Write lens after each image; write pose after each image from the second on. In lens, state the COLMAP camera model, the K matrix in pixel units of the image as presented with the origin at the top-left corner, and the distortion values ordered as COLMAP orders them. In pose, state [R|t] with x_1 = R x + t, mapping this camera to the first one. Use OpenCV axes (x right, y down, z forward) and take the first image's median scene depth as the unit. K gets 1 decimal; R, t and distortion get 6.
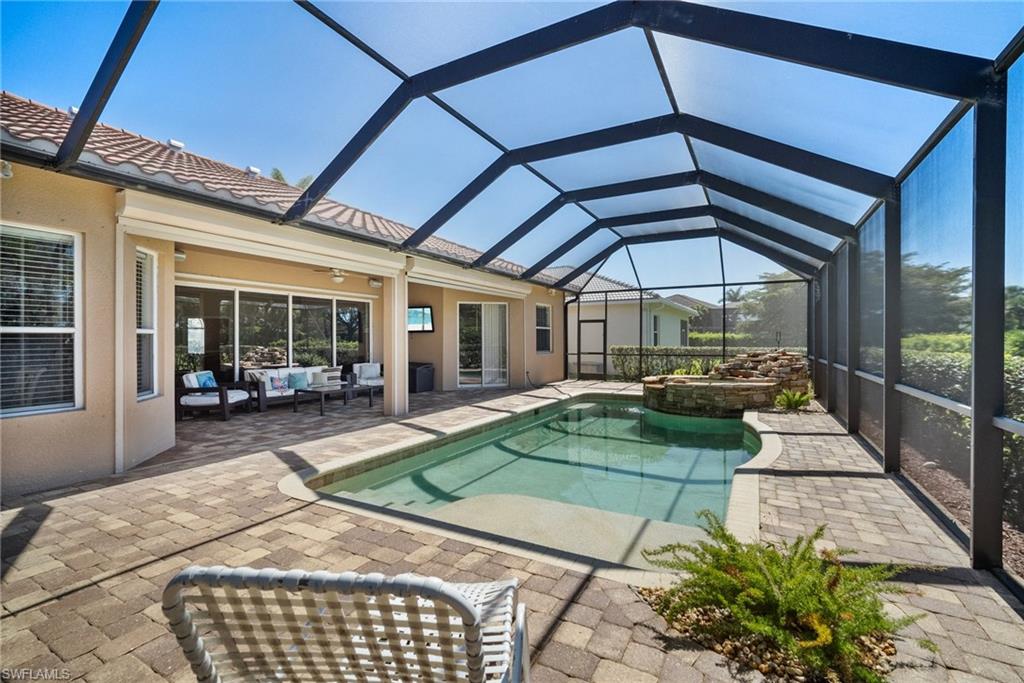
lens RADIAL K [[447.6, 0, 516.2], [0, 447.6, 341.5], [0, 0, 1]] dist [-0.009809, 0.002858]
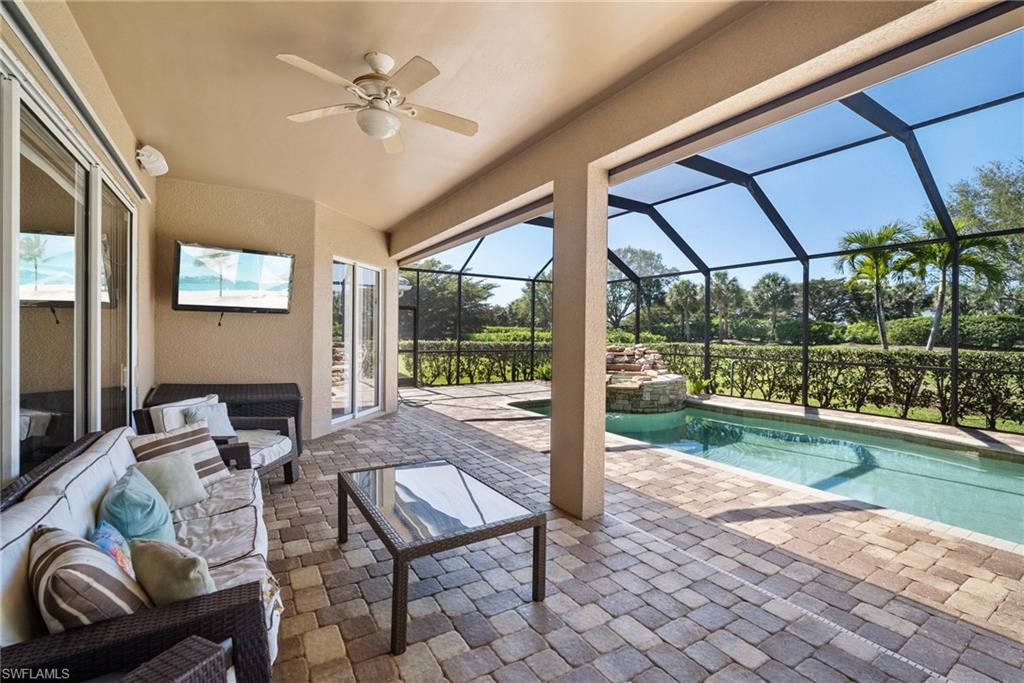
lens RADIAL K [[447.6, 0, 510.6], [0, 447.6, 332.2], [0, 0, 1]] dist [-0.009809, 0.002858]
pose [[0.482327, 0.012565, 0.875901, -0.623517], [-0.008921, 0.999916, -0.009431, 0.000849], [-0.875946, -0.003265, 0.482398, 0.798858]]
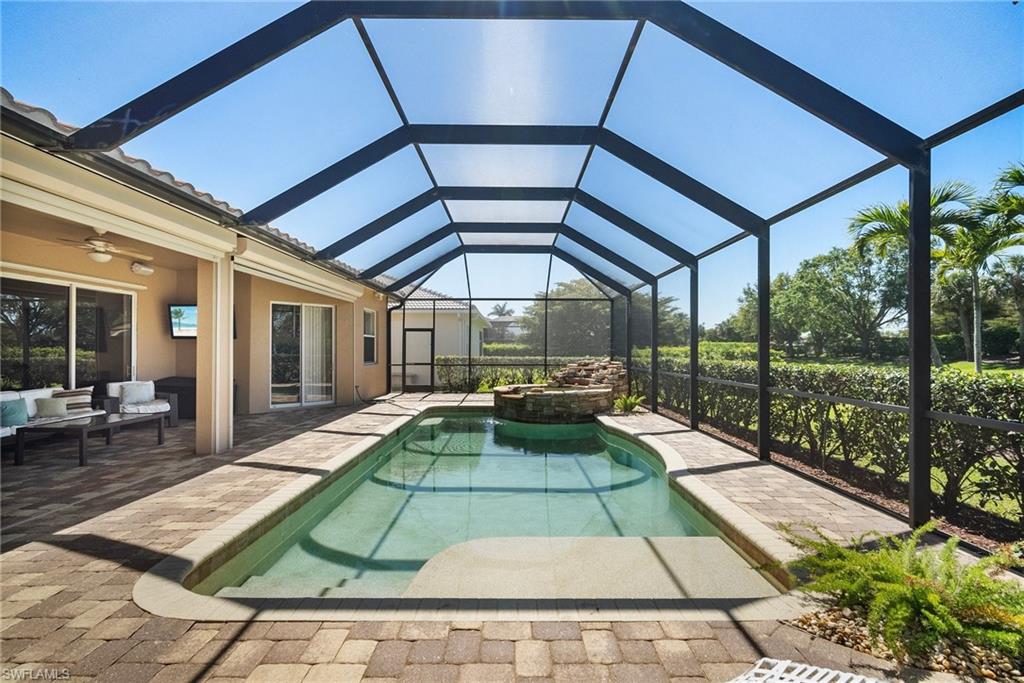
lens RADIAL K [[447.6, 0, 513.4], [0, 447.6, 347.7], [0, 0, 1]] dist [-0.009809, 0.002858]
pose [[0.876698, 0.006843, 0.480993, -0.178669], [-0.002988, 0.999957, -0.008780, -0.000175], [-0.481033, 0.006260, 0.876680, 0.125224]]
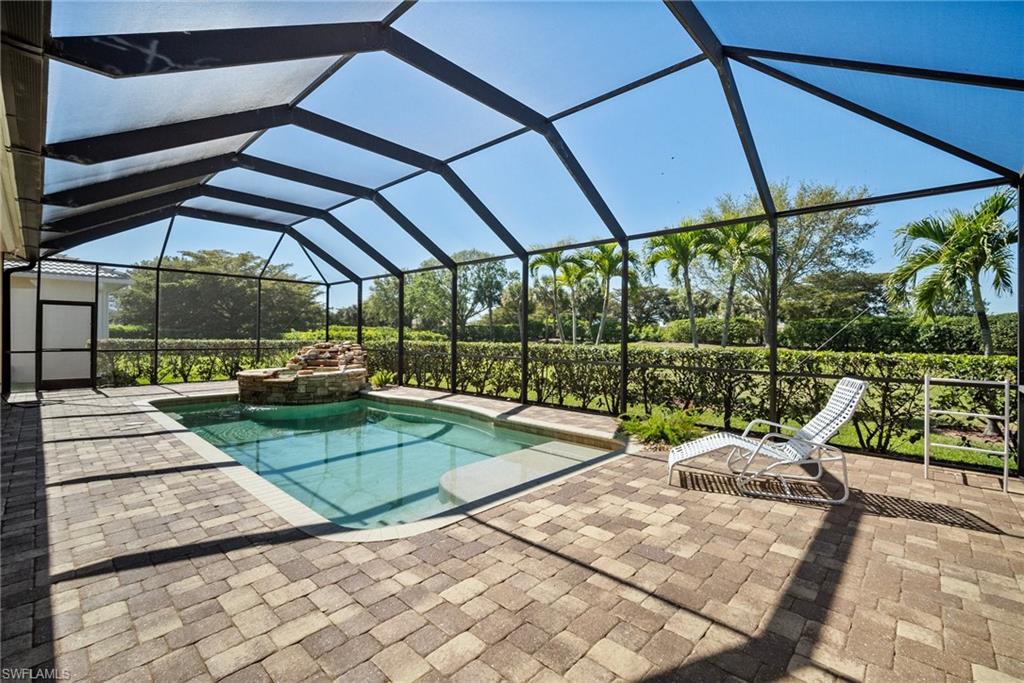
lens RADIAL K [[447.6, 0, 508.4], [0, 447.6, 335.9], [0, 0, 1]] dist [-0.009809, 0.002858]
pose [[0.250642, 0.004179, 0.968071, -0.526030], [-0.006685, 0.999974, -0.002586, 0.003423], [-0.968057, -0.005823, 0.250663, 0.289559]]
